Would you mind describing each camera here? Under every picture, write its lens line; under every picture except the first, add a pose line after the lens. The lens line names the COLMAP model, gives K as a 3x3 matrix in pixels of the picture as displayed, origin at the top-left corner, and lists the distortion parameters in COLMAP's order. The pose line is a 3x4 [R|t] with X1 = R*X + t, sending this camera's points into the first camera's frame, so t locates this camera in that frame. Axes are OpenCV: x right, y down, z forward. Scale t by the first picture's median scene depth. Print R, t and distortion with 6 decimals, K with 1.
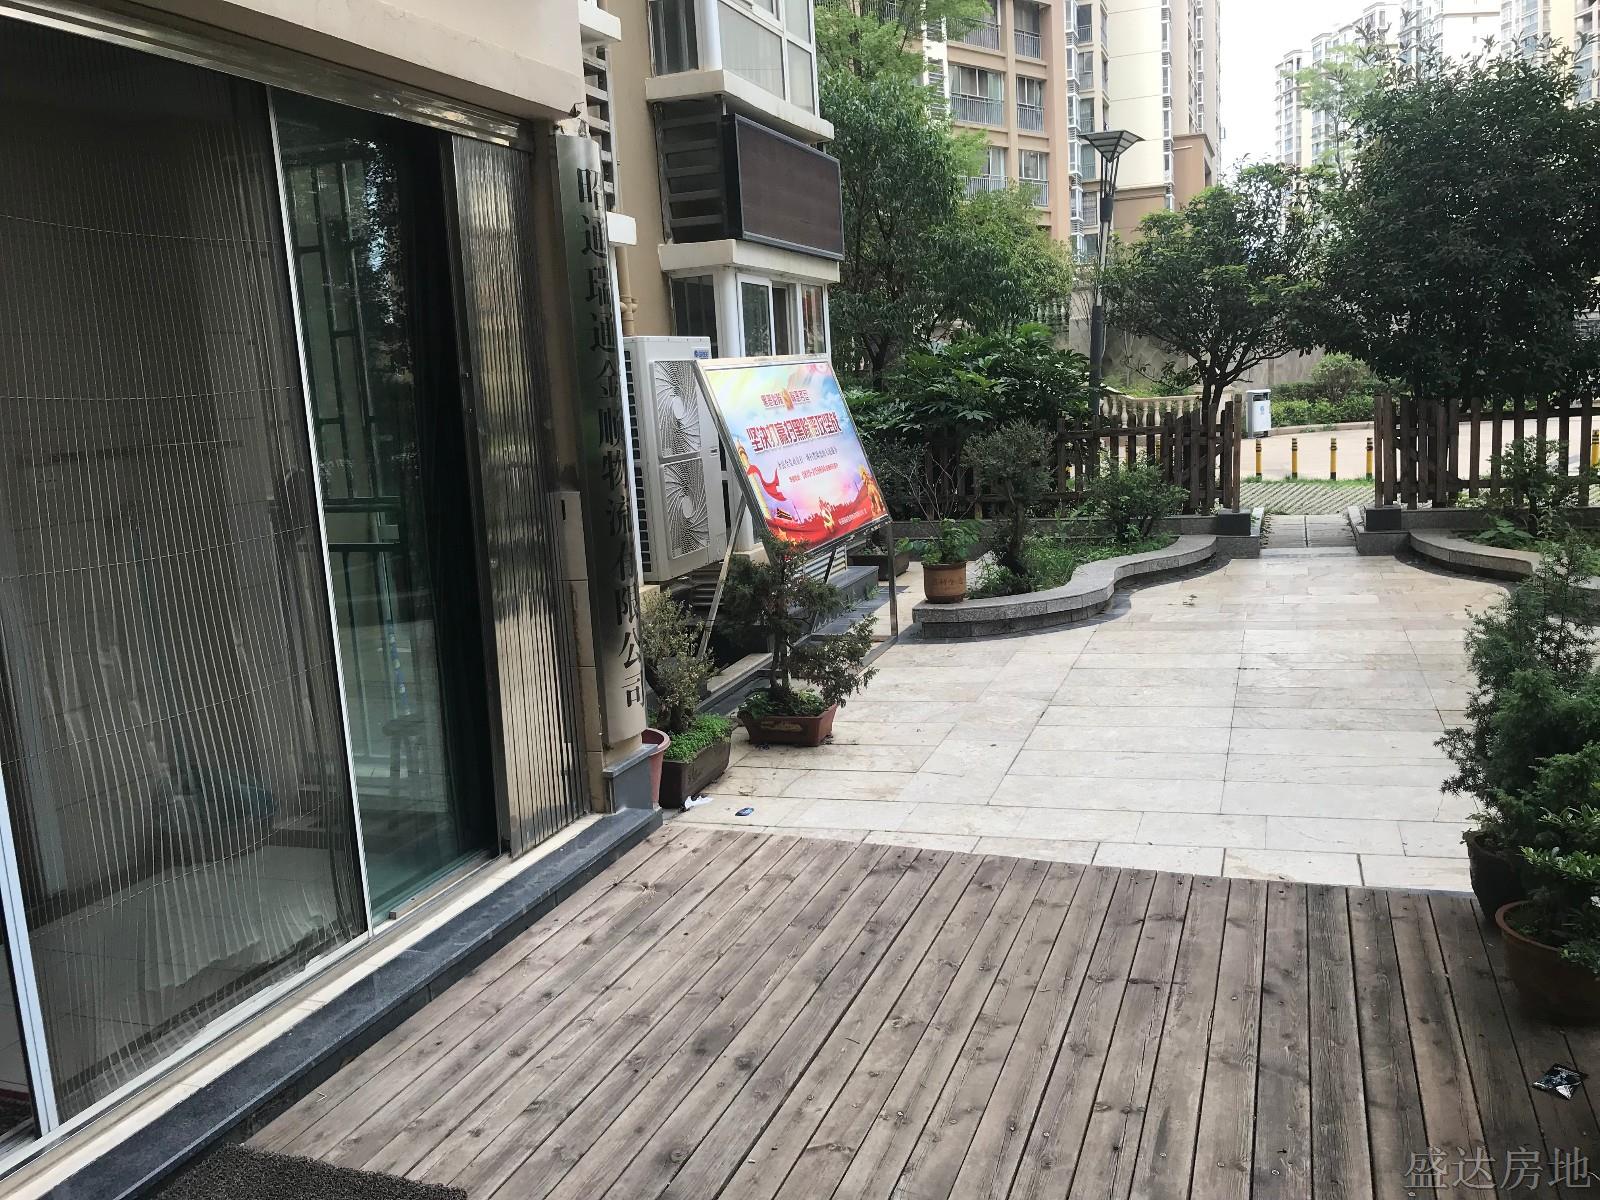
lens RADIAL K [[1307.4, 0, 803.2], [0, 1307.4, 604.8], [0, 0, 1]] dist [0.011453, 0.003087]
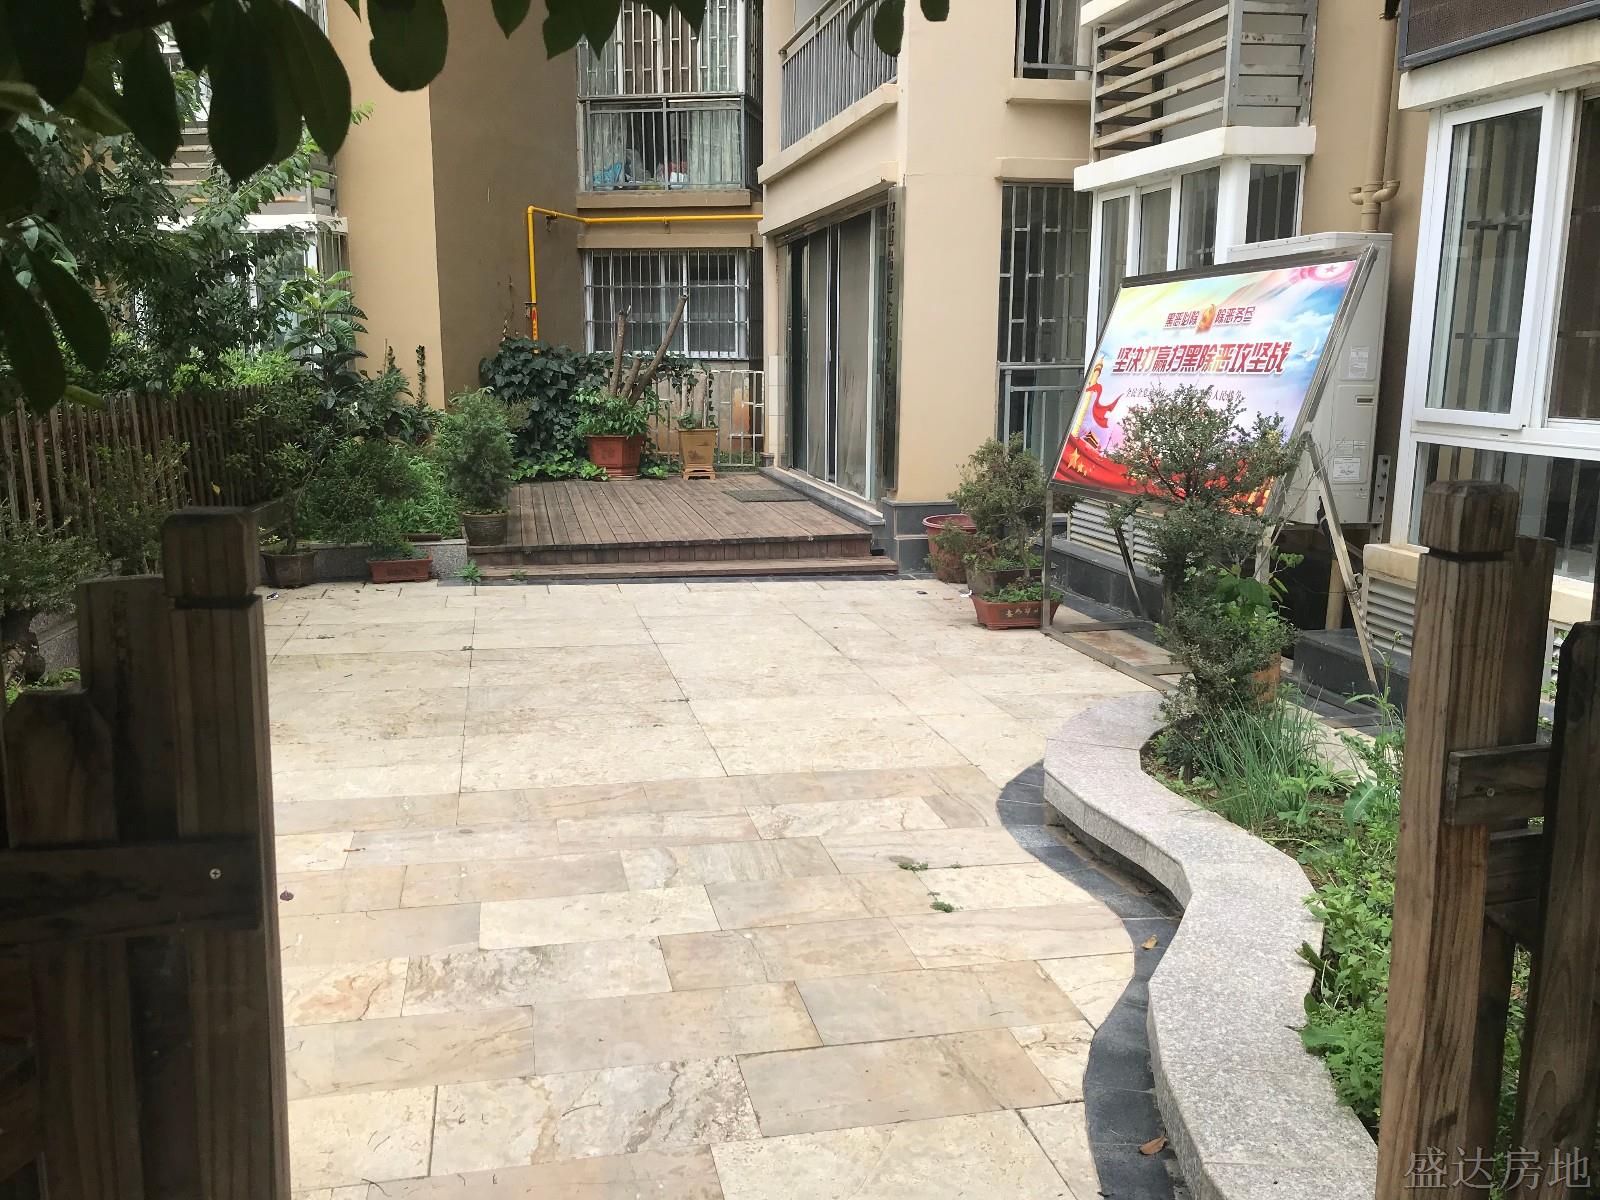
lens RADIAL K [[1307.4, 0, 799.6], [0, 1307.4, 599.6], [0, 0, 1]] dist [0.011453, 0.003087]
pose [[-0.840090, 0.149233, -0.521515, 1.496594], [-0.053468, 0.933950, 0.353382, -0.626939], [0.539805, 0.324757, -0.776623, 3.631399]]
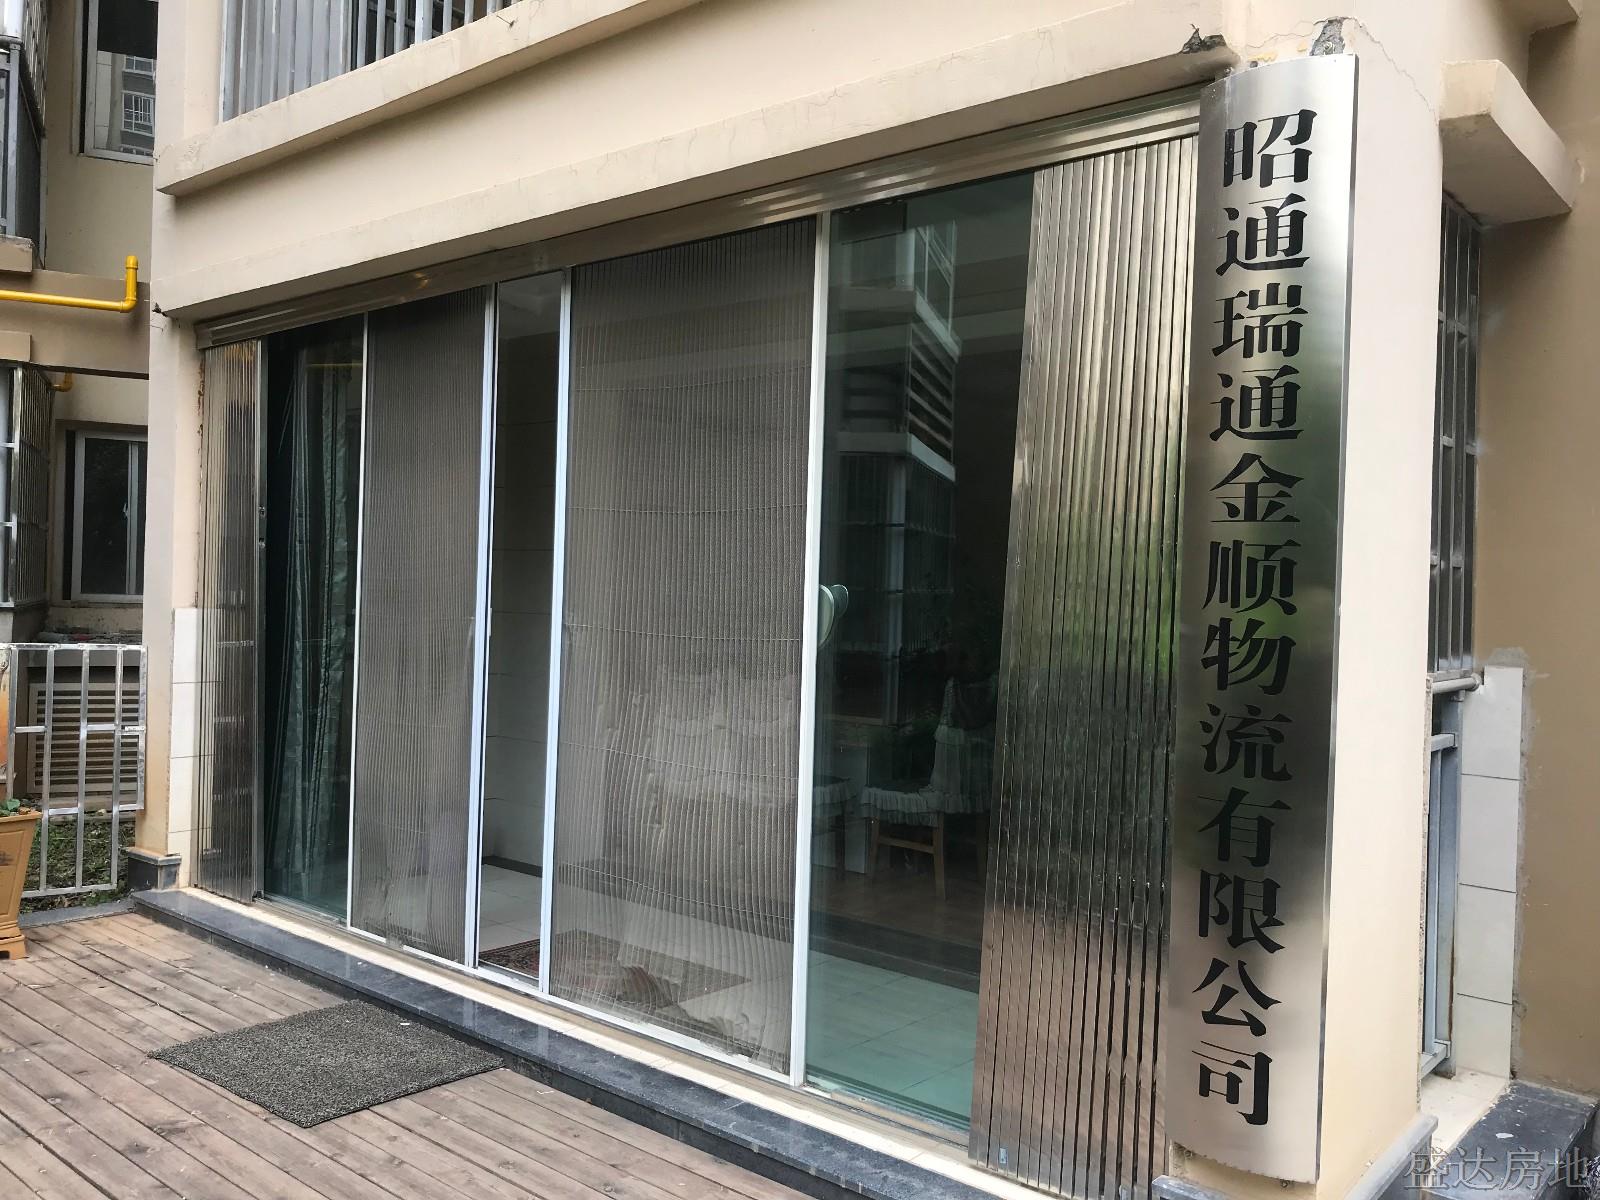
lens RADIAL K [[1307.4, 0, 802.0], [0, 1307.4, 606.3], [0, 0, 1]] dist [0.011453, 0.003087]
pose [[-0.342348, 0.055817, -0.937914, 0.540042], [-0.169595, 0.978167, 0.120116, -0.200363], [0.924140, 0.200187, -0.325407, 1.281959]]
